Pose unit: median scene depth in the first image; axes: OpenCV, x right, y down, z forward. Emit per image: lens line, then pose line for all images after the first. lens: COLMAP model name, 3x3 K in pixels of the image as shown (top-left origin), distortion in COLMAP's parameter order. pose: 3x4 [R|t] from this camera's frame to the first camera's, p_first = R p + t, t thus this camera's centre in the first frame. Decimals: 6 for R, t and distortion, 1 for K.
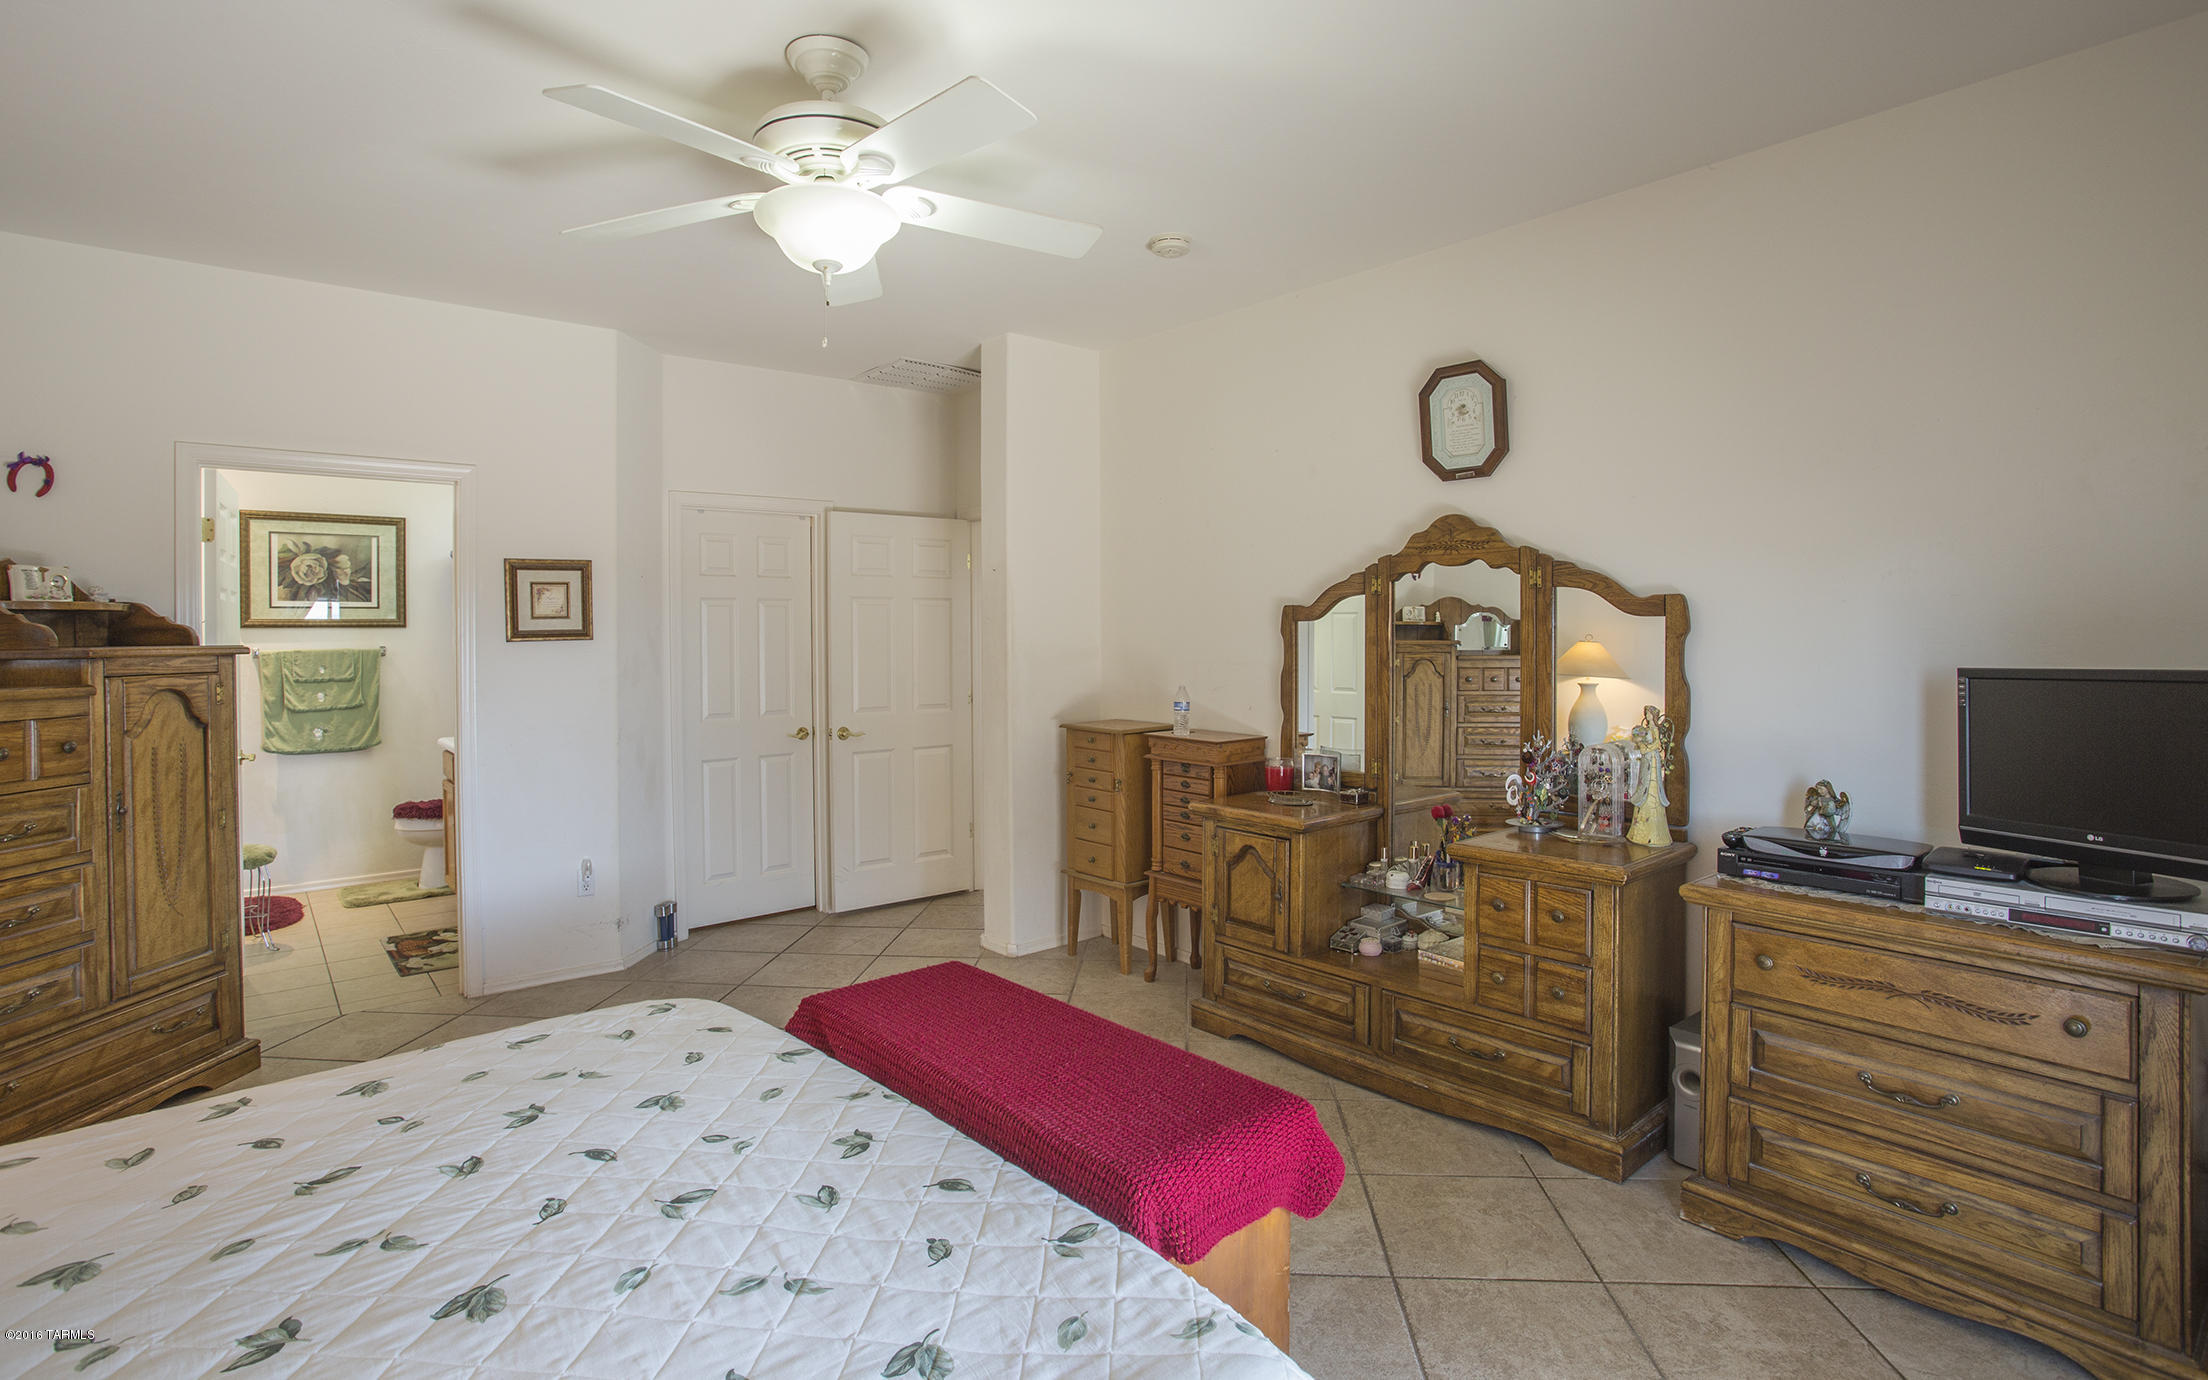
lens RADIAL K [[1065.5, 0, 1103.3], [0, 1065.5, 654.8], [0, 0, 1]] dist [-0.000085, -0.000052]
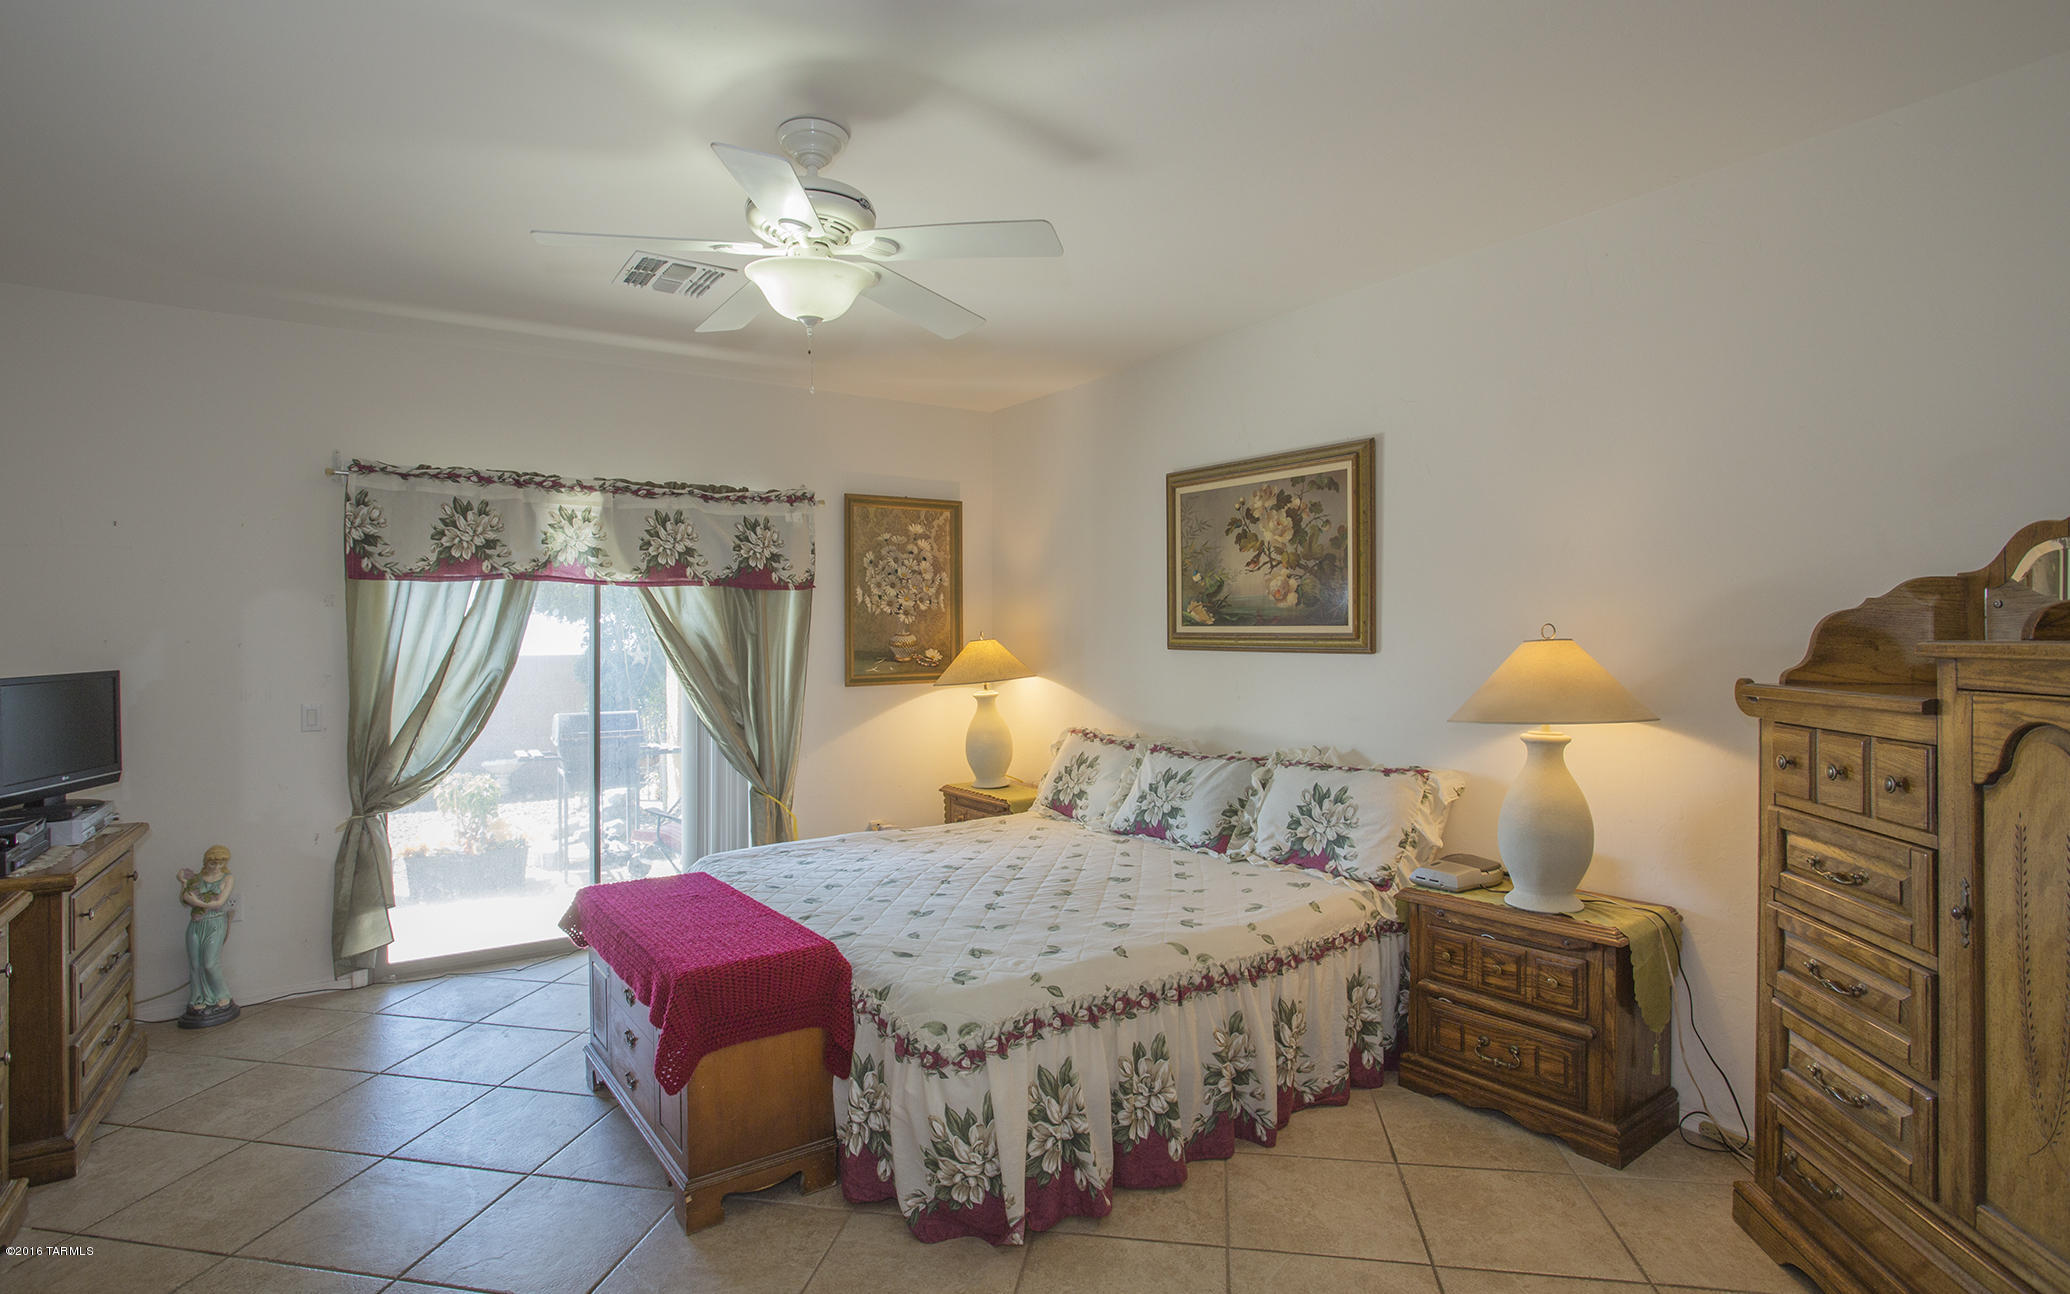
lens RADIAL K [[998.9, 0, 1034.3], [0, 998.9, 614.0], [0, 0, 1]] dist [-0.000085, -0.000052]
pose [[-0.998174, 0.011096, 0.059378, -0.421823], [0.011221, 0.999935, 0.001760, -0.028205], [-0.059355, 0.002423, -0.998234, 1.548869]]
